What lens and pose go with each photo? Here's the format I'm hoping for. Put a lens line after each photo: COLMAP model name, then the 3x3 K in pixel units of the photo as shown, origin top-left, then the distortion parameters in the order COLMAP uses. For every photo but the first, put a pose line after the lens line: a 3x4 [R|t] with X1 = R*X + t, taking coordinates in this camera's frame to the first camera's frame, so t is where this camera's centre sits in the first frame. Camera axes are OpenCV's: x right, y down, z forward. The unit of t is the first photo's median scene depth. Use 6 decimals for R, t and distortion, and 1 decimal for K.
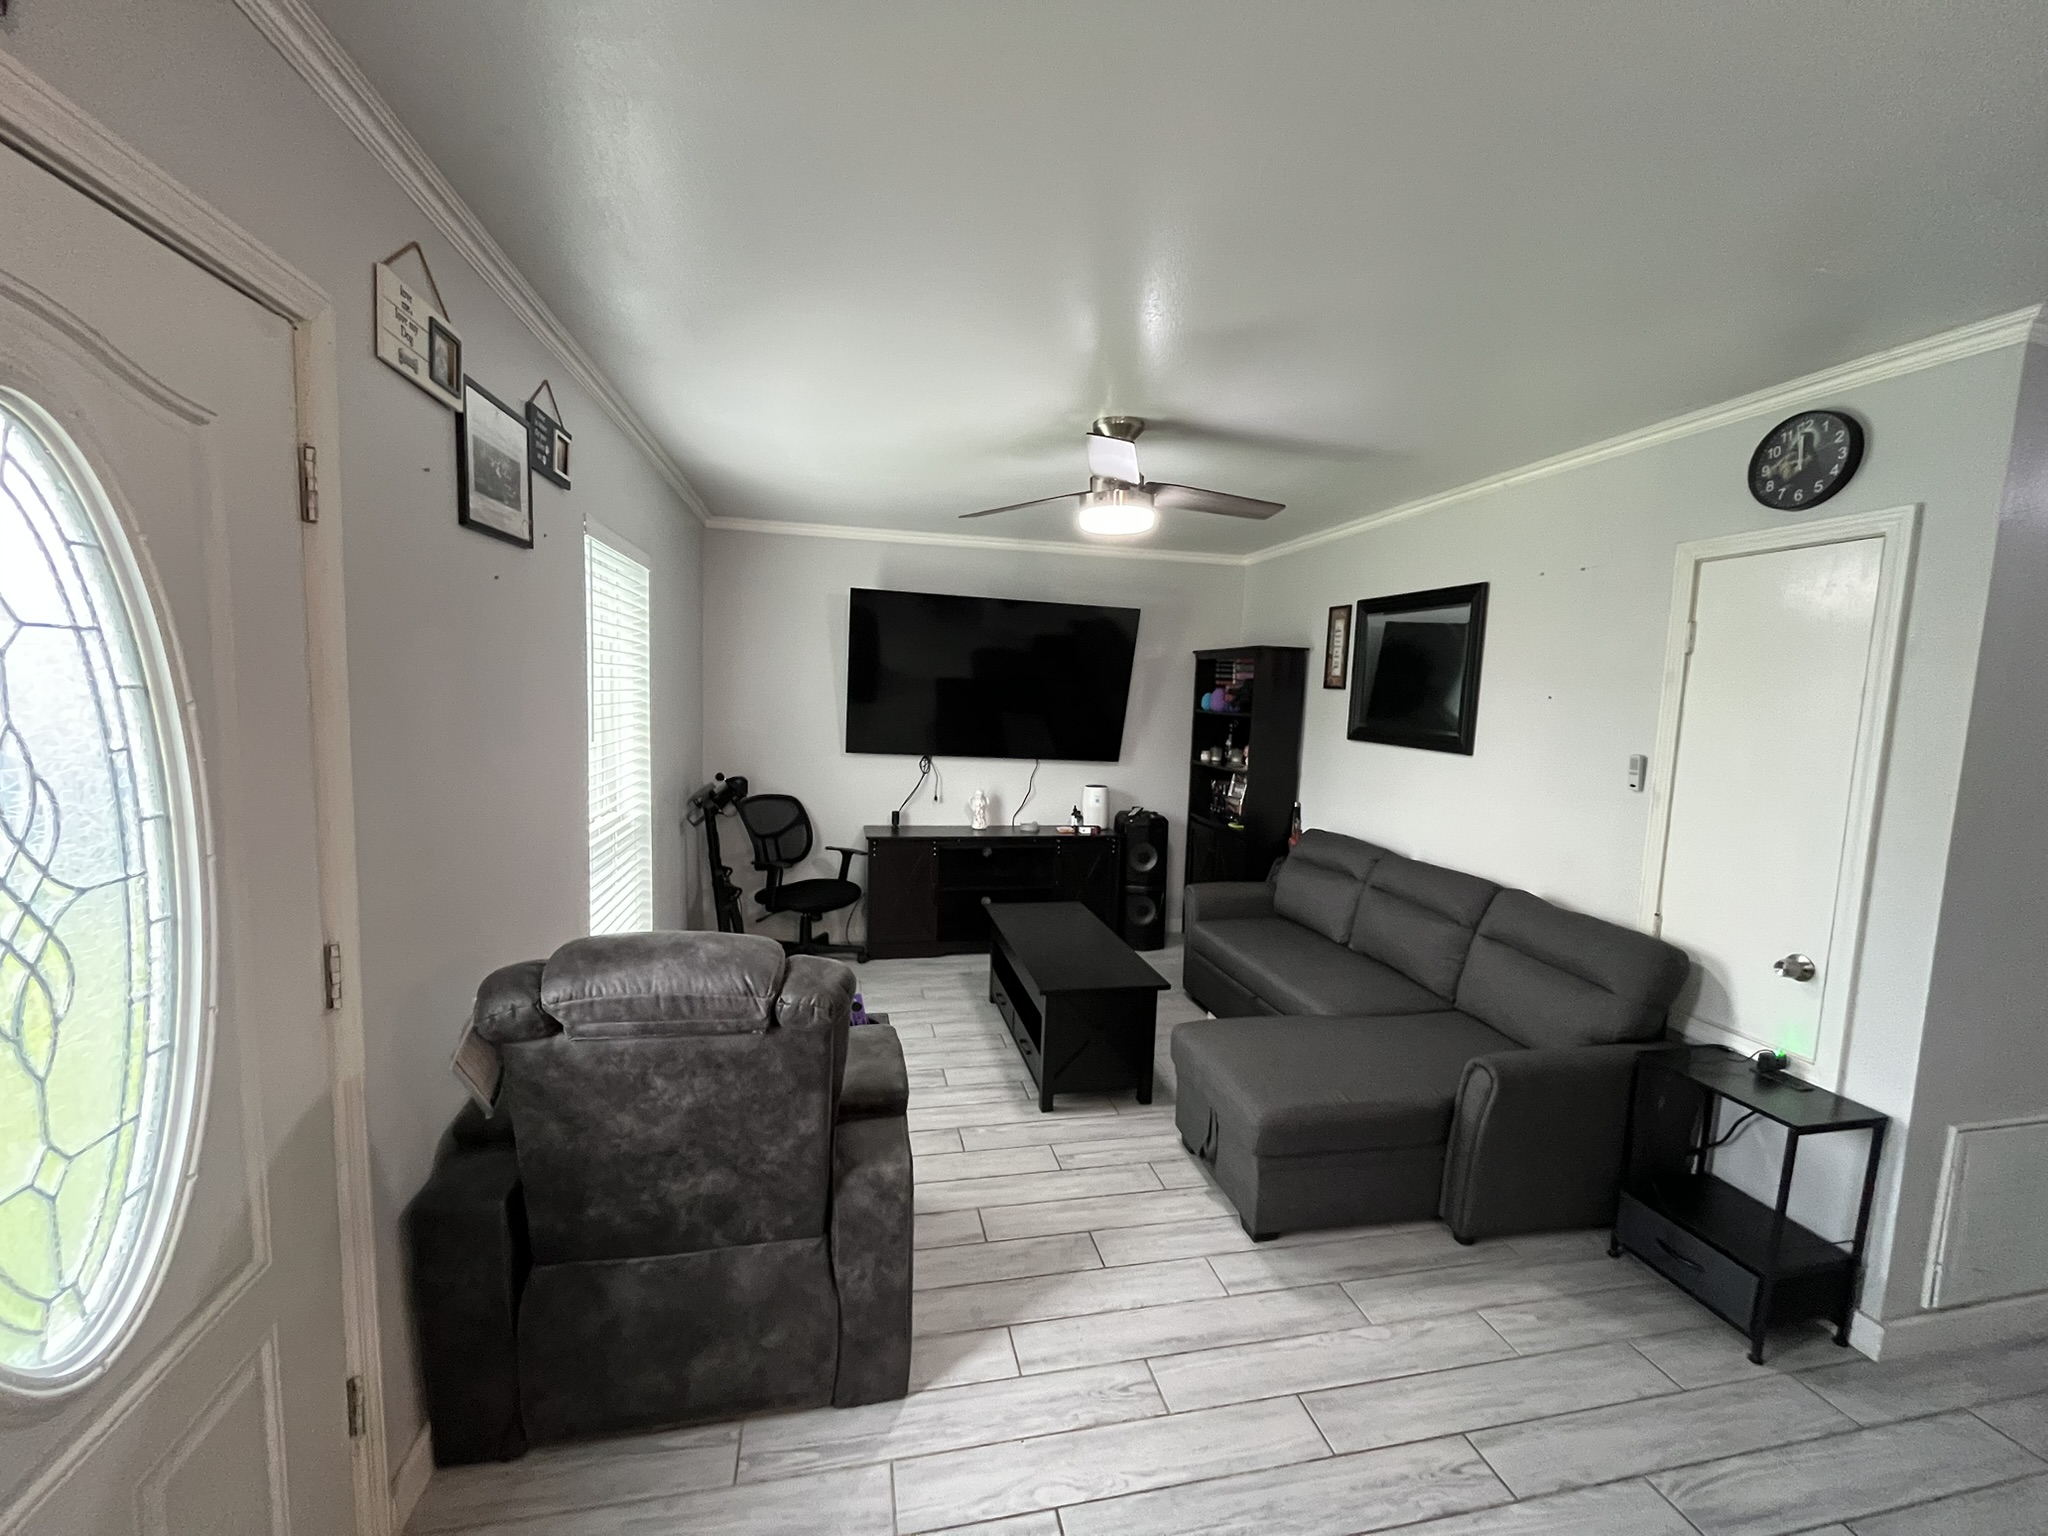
lens RADIAL K [[828.7, 0, 1015.9], [0, 828.7, 771.2], [0, 0, 1]] dist [0.002280, -0.000022]
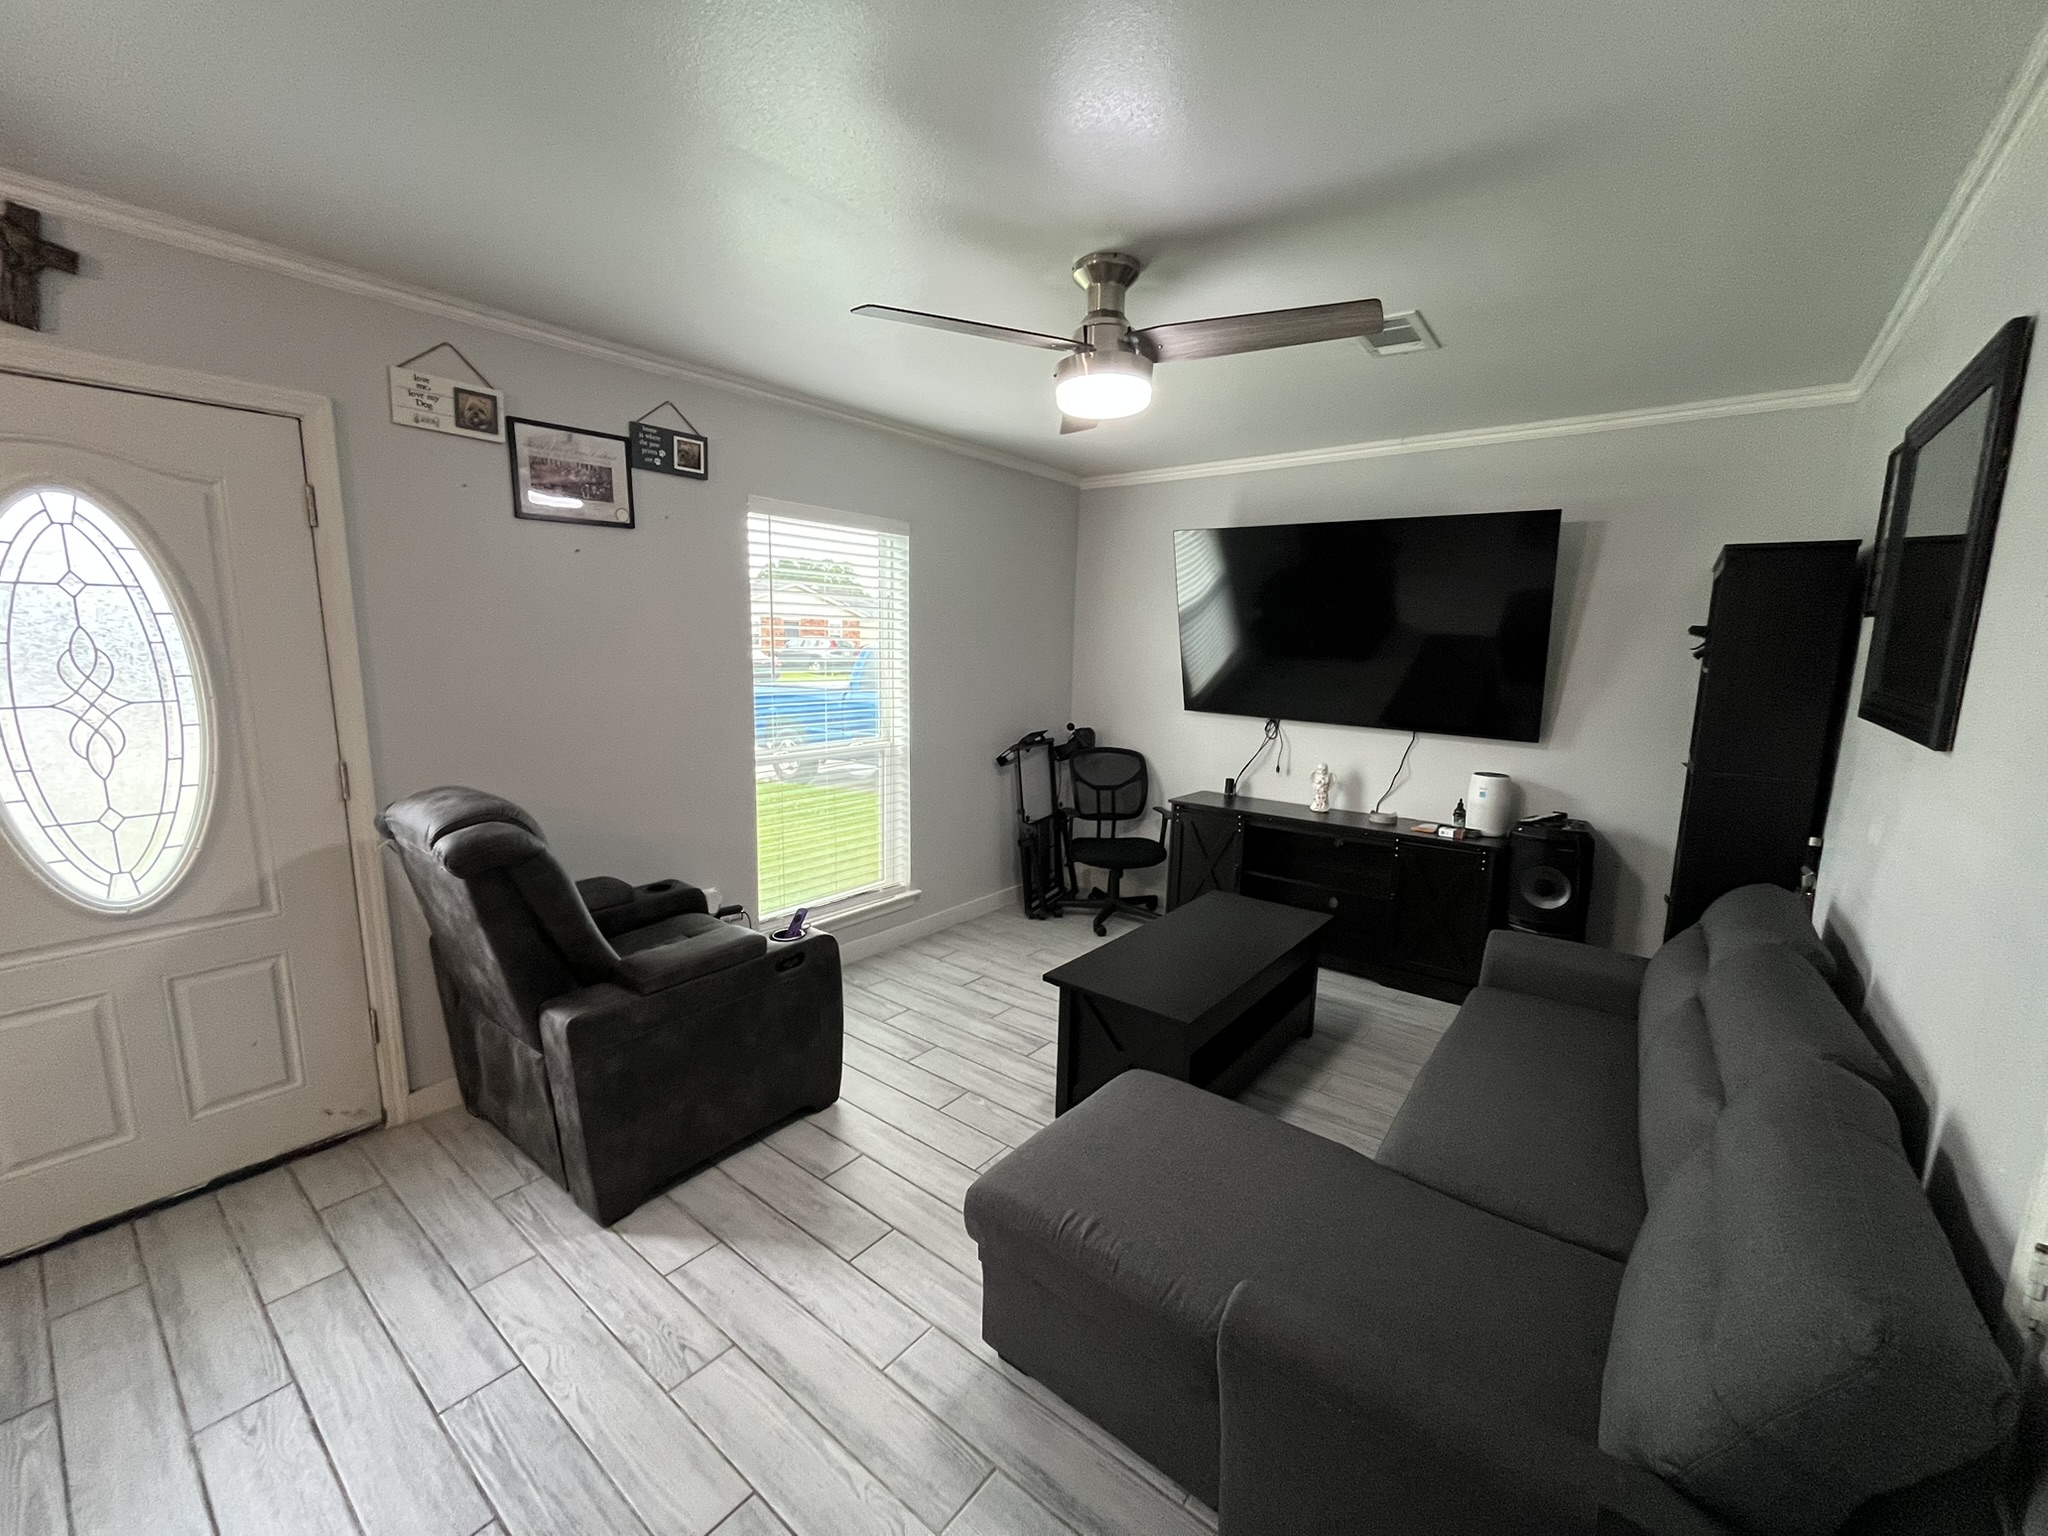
lens RADIAL K [[828.7, 0, 1020.7], [0, 828.7, 768.5], [0, 0, 1]] dist [0.002280, -0.000022]
pose [[0.634725, 0.095265, -0.766843, 0.410148], [-0.076021, 0.995256, 0.060718, 0.000526], [0.768990, 0.019757, 0.638956, 0.267920]]
